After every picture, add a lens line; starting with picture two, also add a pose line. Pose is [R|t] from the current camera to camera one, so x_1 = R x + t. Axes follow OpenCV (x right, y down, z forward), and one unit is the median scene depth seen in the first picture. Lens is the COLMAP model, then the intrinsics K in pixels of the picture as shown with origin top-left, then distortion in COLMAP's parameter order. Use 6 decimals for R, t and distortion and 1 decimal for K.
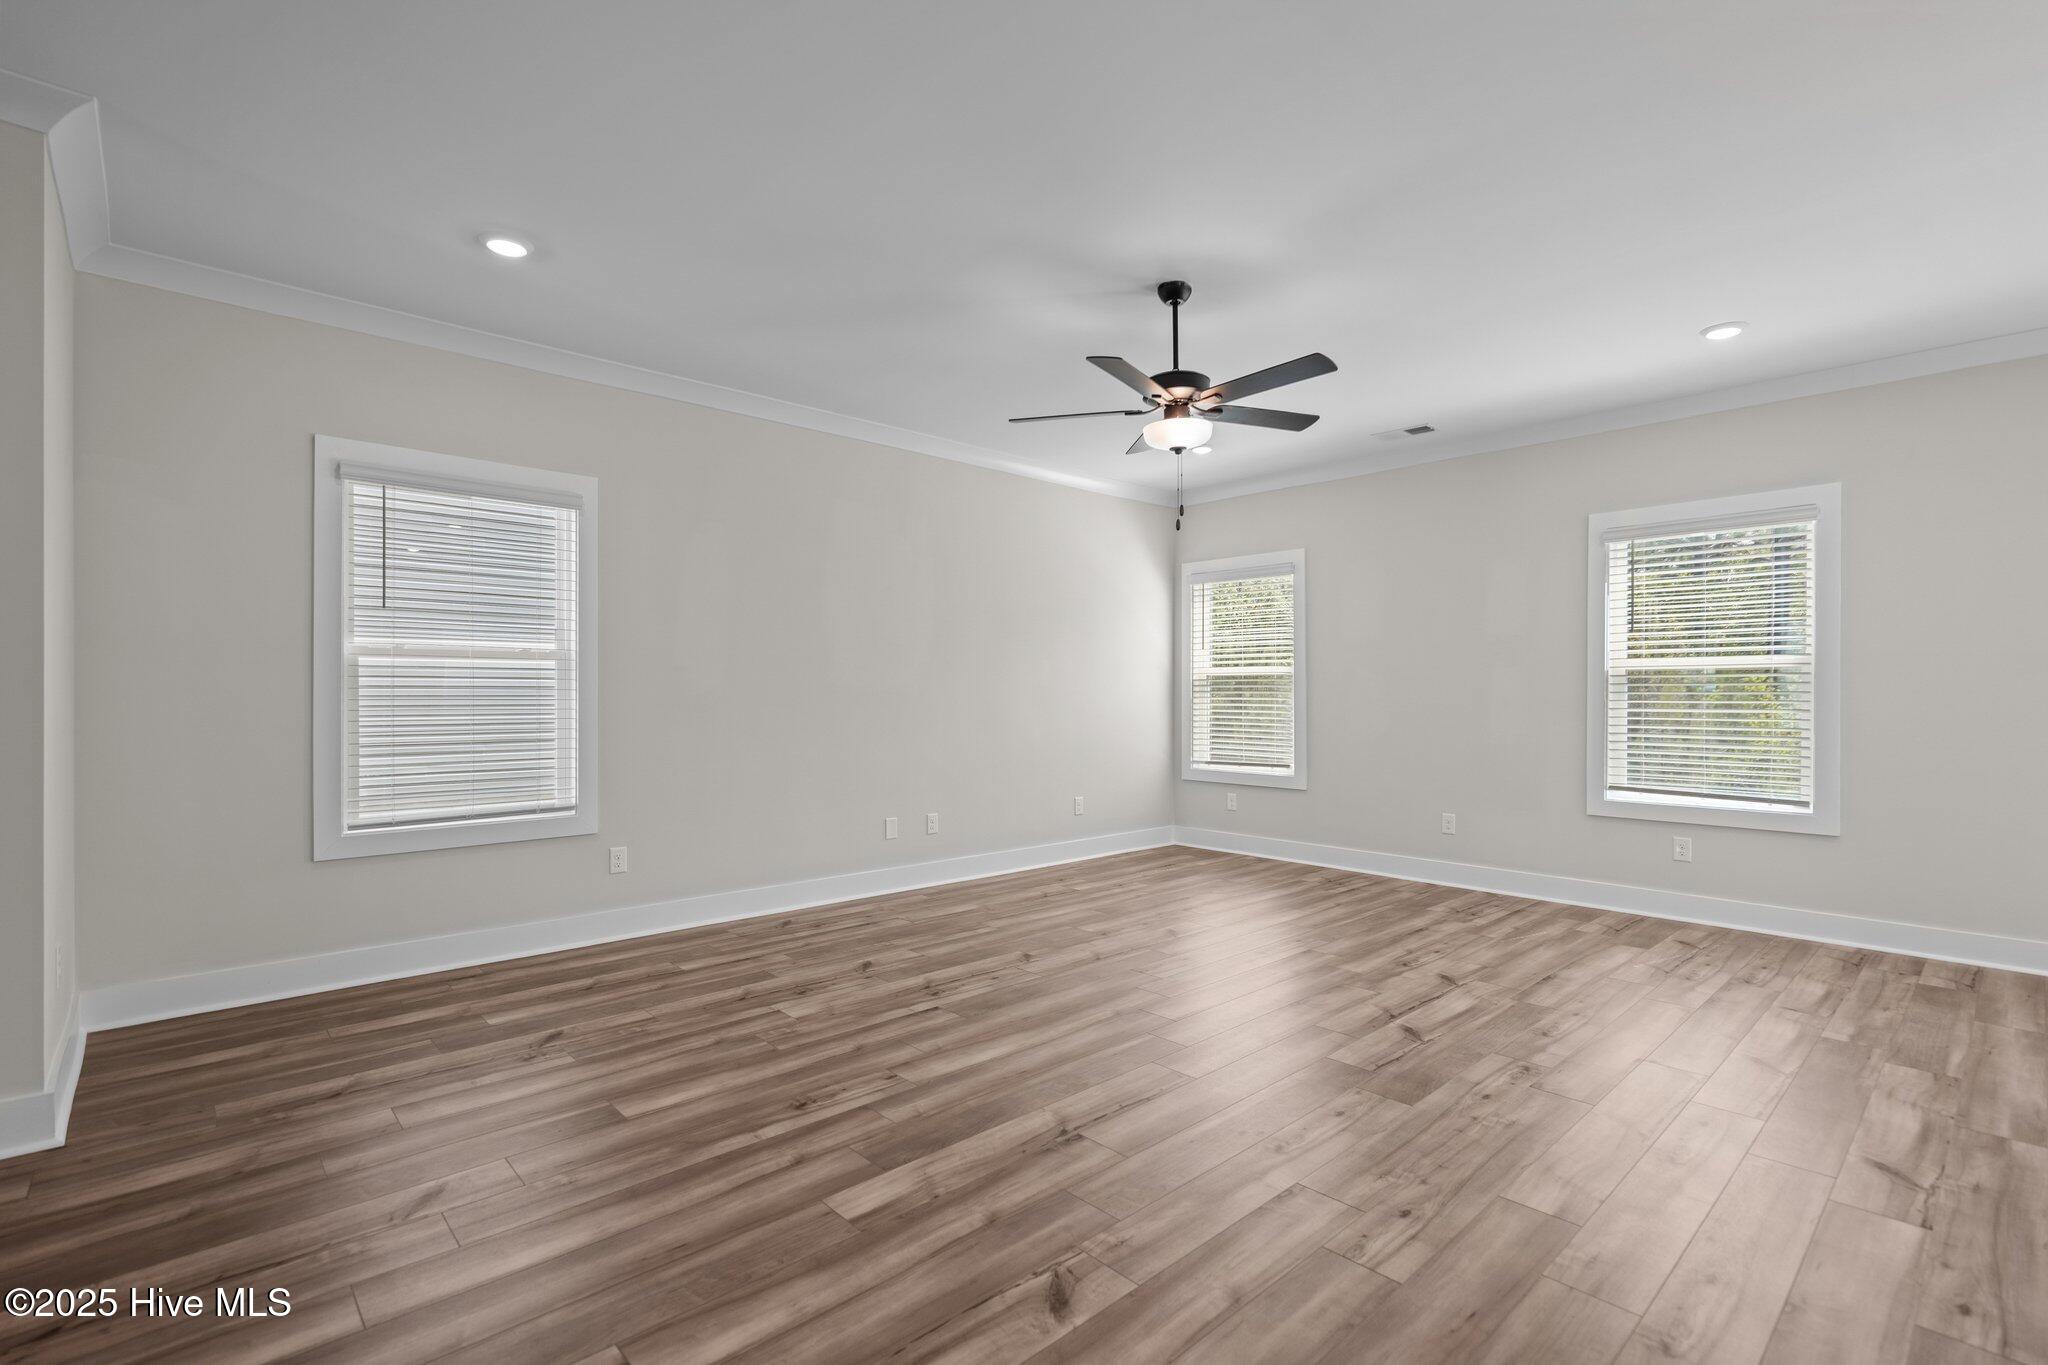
lens RADIAL K [[935.5, 0, 1024.5], [0, 935.5, 699.1], [0, 0, 1]] dist [-0.010578, 0.000484]
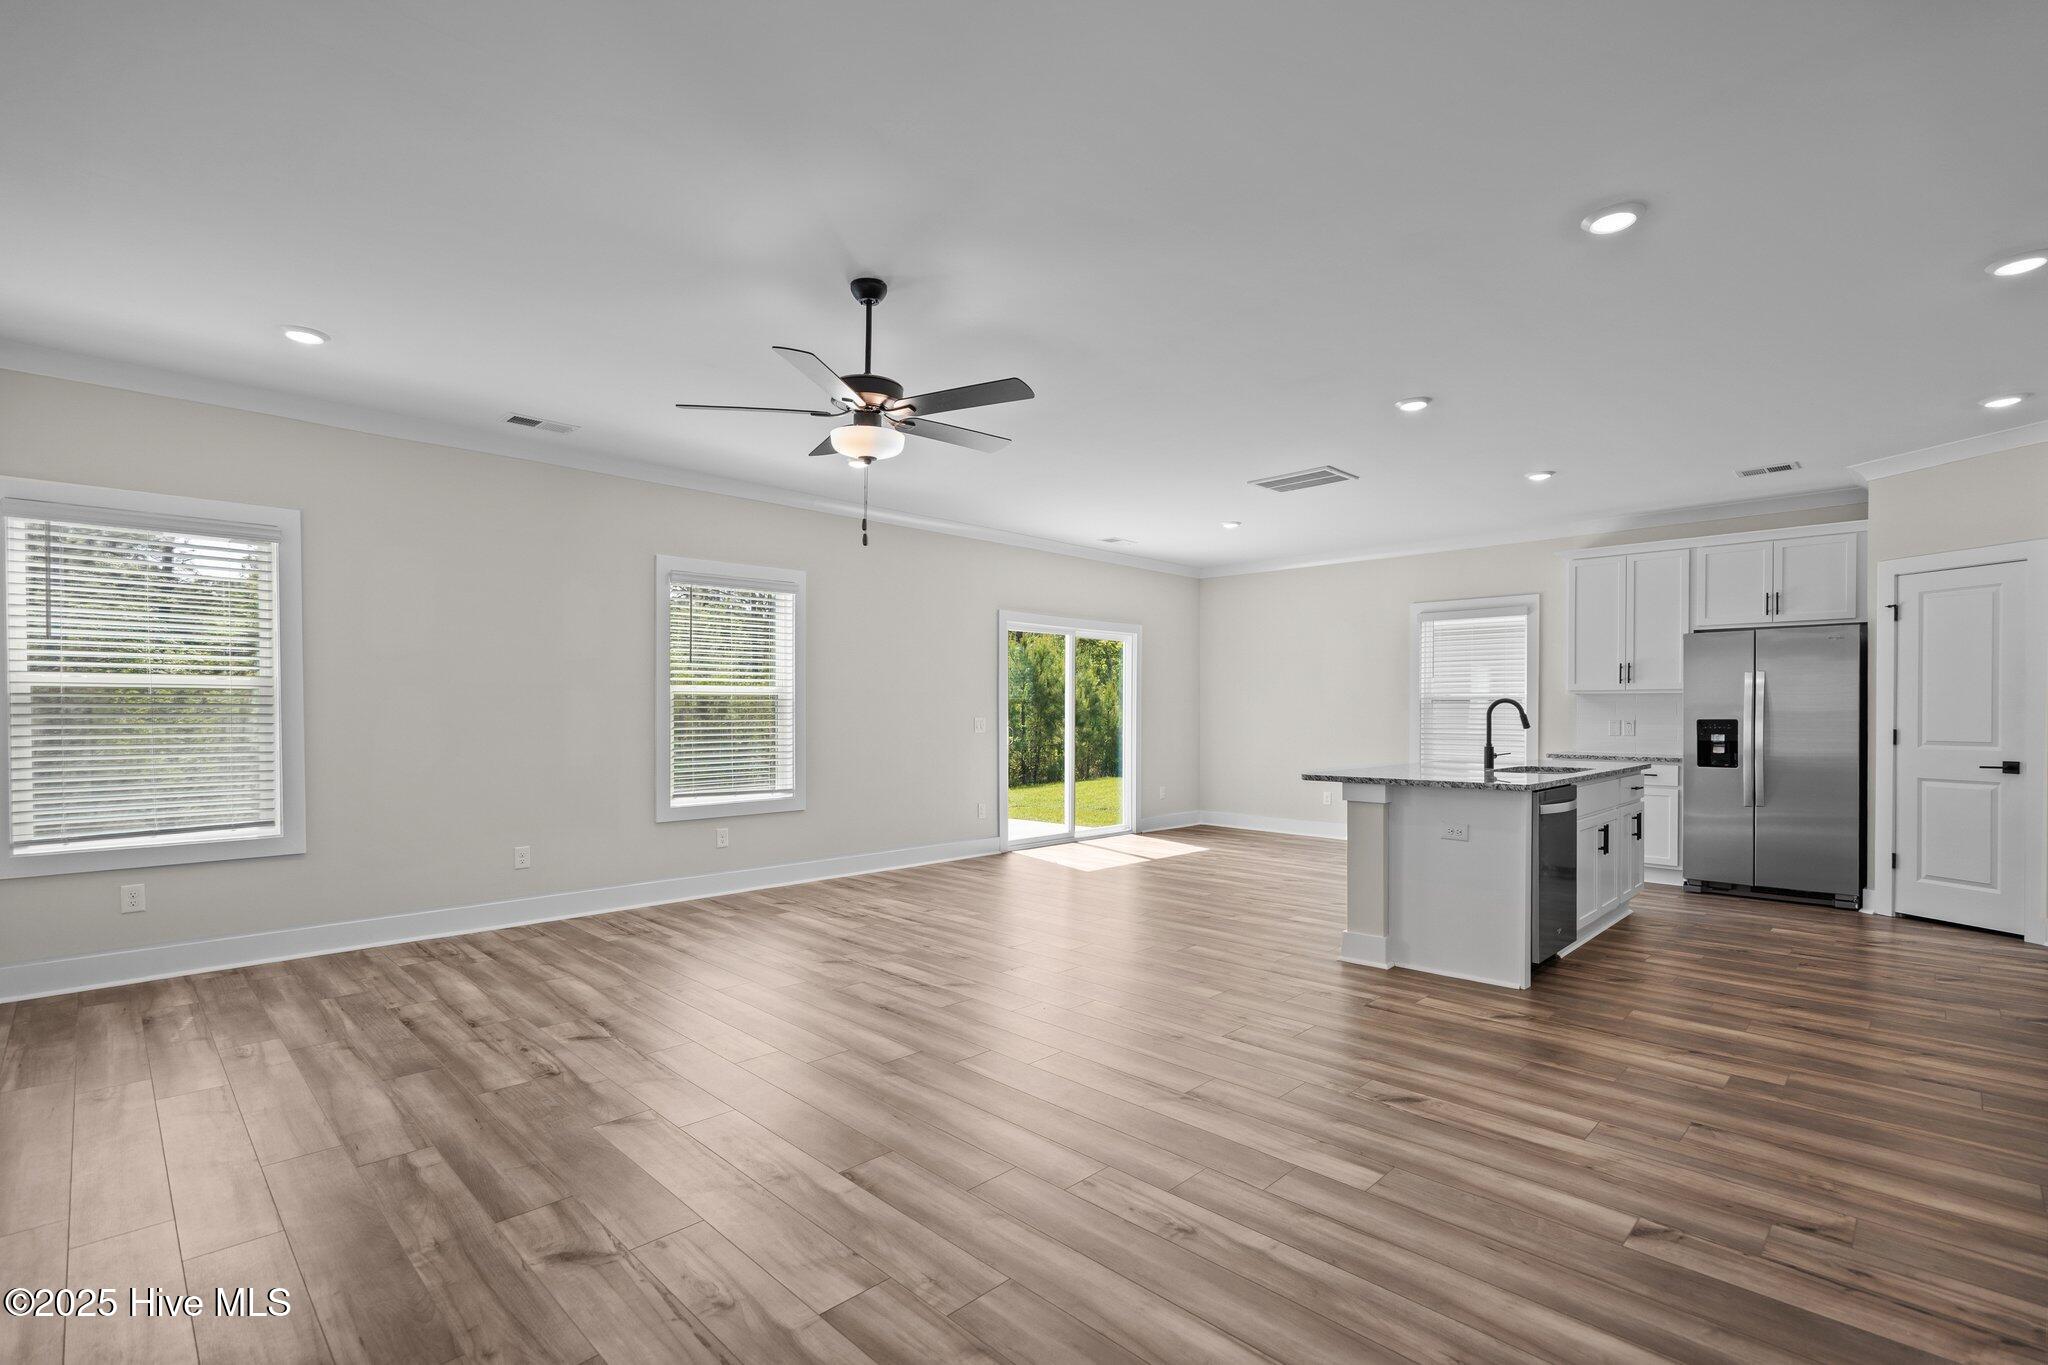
lens RADIAL K [[935.5, 0, 1037.2], [0, 935.5, 718.8], [0, 0, 1]] dist [-0.010578, 0.000484]
pose [[-0.048504, -0.009675, 0.998776, -0.490141], [0.010785, 0.999890, 0.010209, -0.006882], [-0.998765, 0.011267, -0.048394, 0.552648]]
